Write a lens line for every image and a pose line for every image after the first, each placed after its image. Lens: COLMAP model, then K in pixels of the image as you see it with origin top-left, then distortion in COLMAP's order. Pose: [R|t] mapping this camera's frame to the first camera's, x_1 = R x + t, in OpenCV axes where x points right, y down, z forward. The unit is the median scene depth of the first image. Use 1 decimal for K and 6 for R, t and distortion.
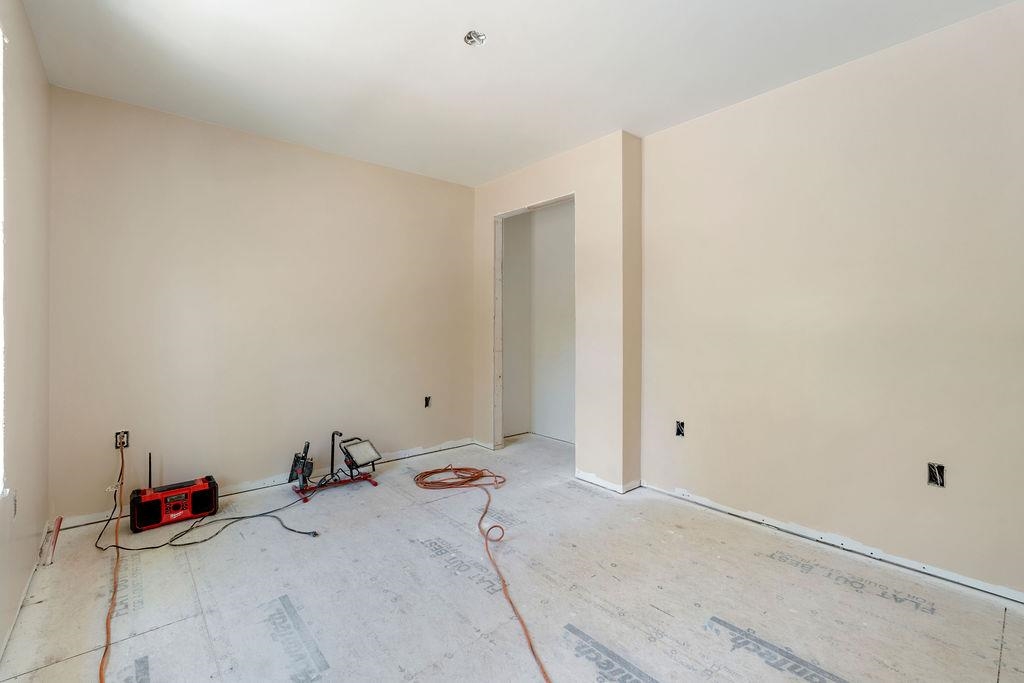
lens RADIAL K [[453.0, 0, 515.5], [0, 453.0, 335.2], [0, 0, 1]] dist [0.002288, 0.000438]
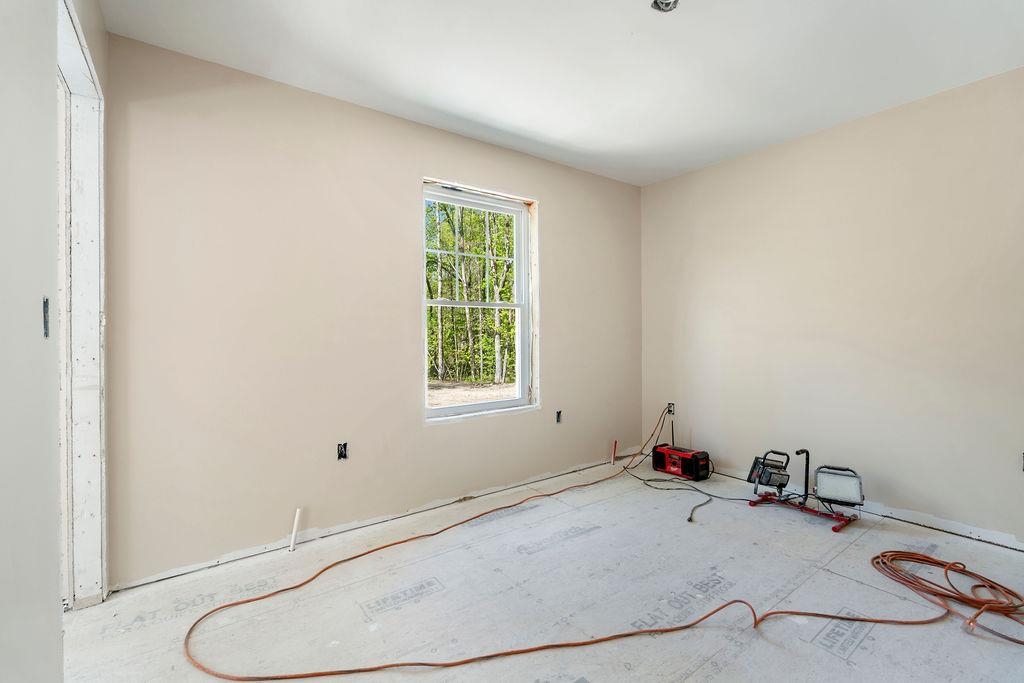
lens RADIAL K [[453.0, 0, 511.7], [0, 453.0, 337.0], [0, 0, 1]] dist [0.002288, 0.000438]
pose [[-0.087081, 0.007750, -0.996171, 0.619625], [-0.009957, 0.999913, 0.008649, -0.010830], [0.996151, 0.010672, -0.086996, 0.587953]]
